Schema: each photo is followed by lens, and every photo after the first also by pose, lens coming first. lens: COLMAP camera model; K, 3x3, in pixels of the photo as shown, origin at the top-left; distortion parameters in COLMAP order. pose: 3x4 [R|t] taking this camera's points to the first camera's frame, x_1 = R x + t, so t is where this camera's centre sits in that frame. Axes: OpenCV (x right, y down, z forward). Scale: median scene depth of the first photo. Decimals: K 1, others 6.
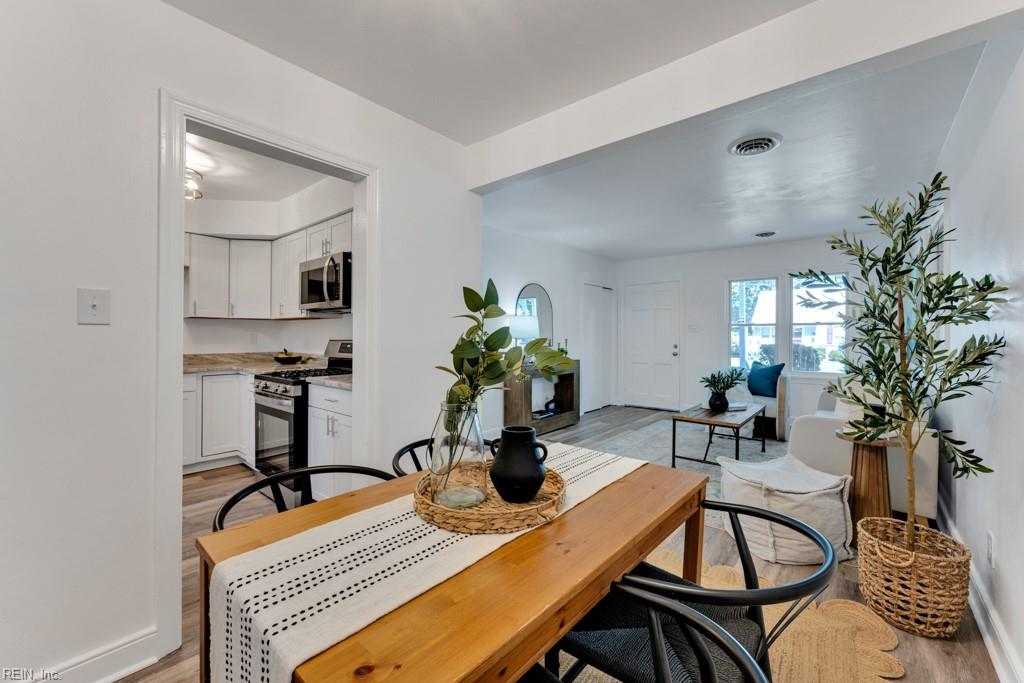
lens RADIAL K [[414.7, 0, 515.0], [0, 414.7, 336.9], [0, 0, 1]] dist [0.003365, -0.000941]
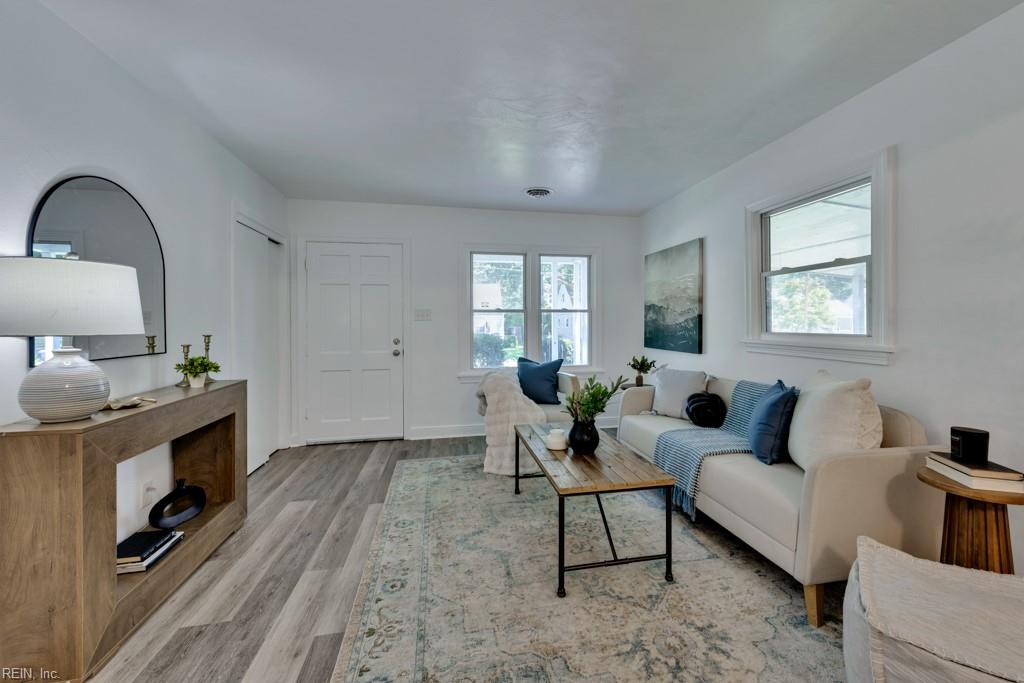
lens RADIAL K [[414.7, 0, 539.2], [0, 414.7, 321.6], [0, 0, 1]] dist [0.003365, -0.000941]
pose [[0.584932, 0.001204, 0.811081, -0.025683], [0.005190, 0.999973, -0.005227, -0.005550], [-0.811066, 0.007267, 0.584910, 0.478024]]
